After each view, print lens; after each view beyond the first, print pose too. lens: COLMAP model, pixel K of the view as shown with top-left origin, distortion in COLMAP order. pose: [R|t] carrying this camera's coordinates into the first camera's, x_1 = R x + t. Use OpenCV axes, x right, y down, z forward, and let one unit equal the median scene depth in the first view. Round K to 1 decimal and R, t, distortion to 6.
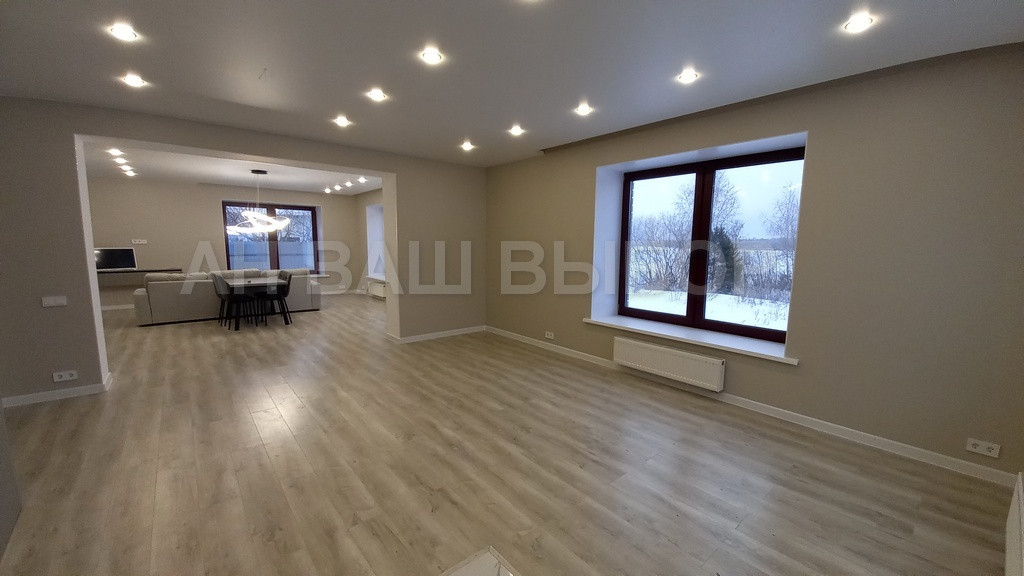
lens RADIAL K [[398.0, 0, 524.2], [0, 398.0, 294.2], [0, 0, 1]] dist [0.008795, -0.009404]
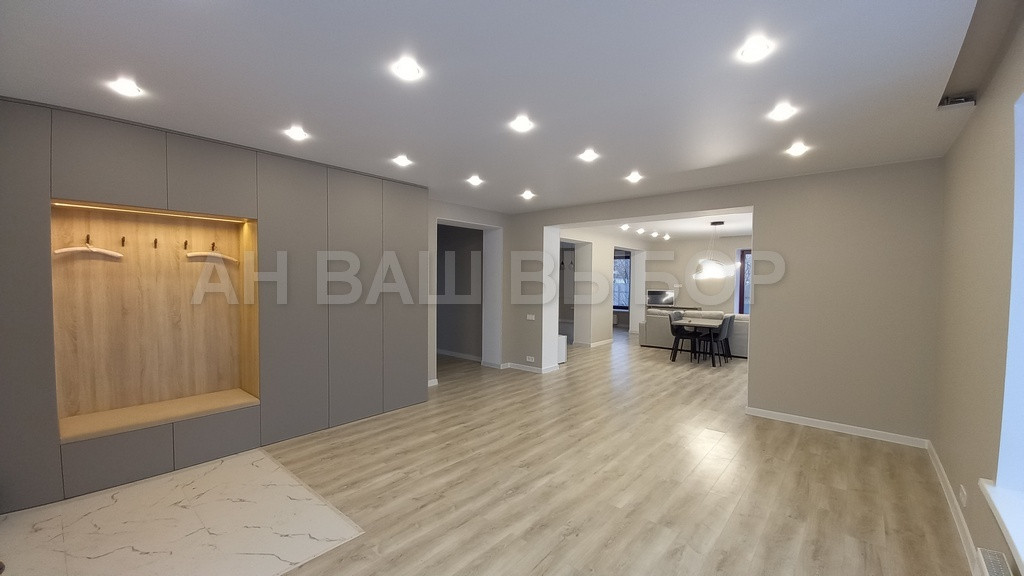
lens RADIAL K [[398.0, 0, 524.2], [0, 398.0, 294.2], [0, 0, 1]] dist [0.008795, -0.009404]
pose [[0.161550, 0.022045, -0.986618, 0.578931], [-0.132833, 0.991138, 0.000396, -0.077555], [0.977884, 0.130991, 0.163047, 0.578463]]
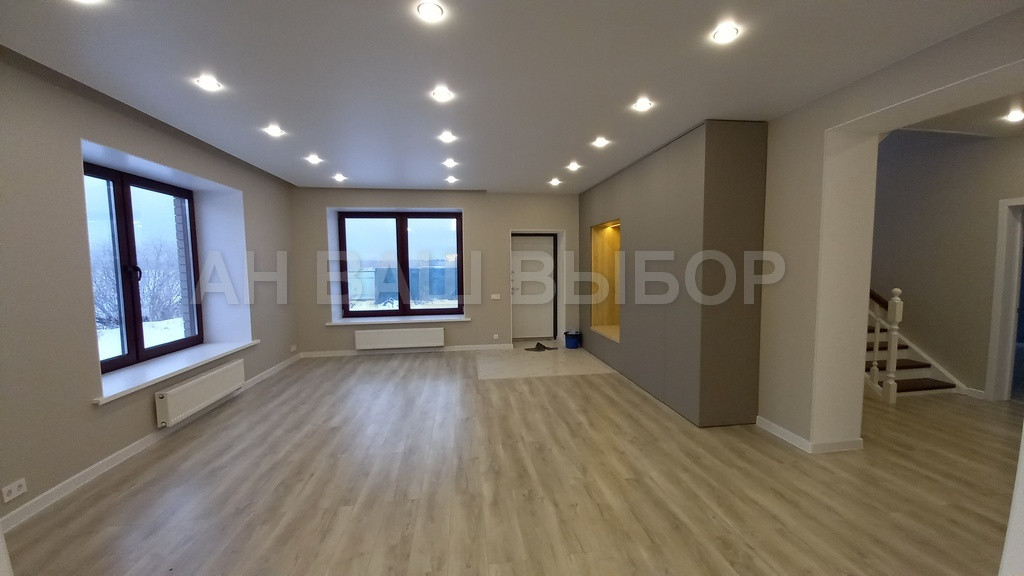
lens RADIAL K [[398.0, 0, 524.2], [0, 398.0, 294.2], [0, 0, 1]] dist [0.008795, -0.009404]
pose [[-0.848974, -0.043625, 0.526631, -0.819175], [0.067481, 0.979477, 0.189922, -0.189677], [-0.524109, 0.196777, -0.828607, 1.410002]]
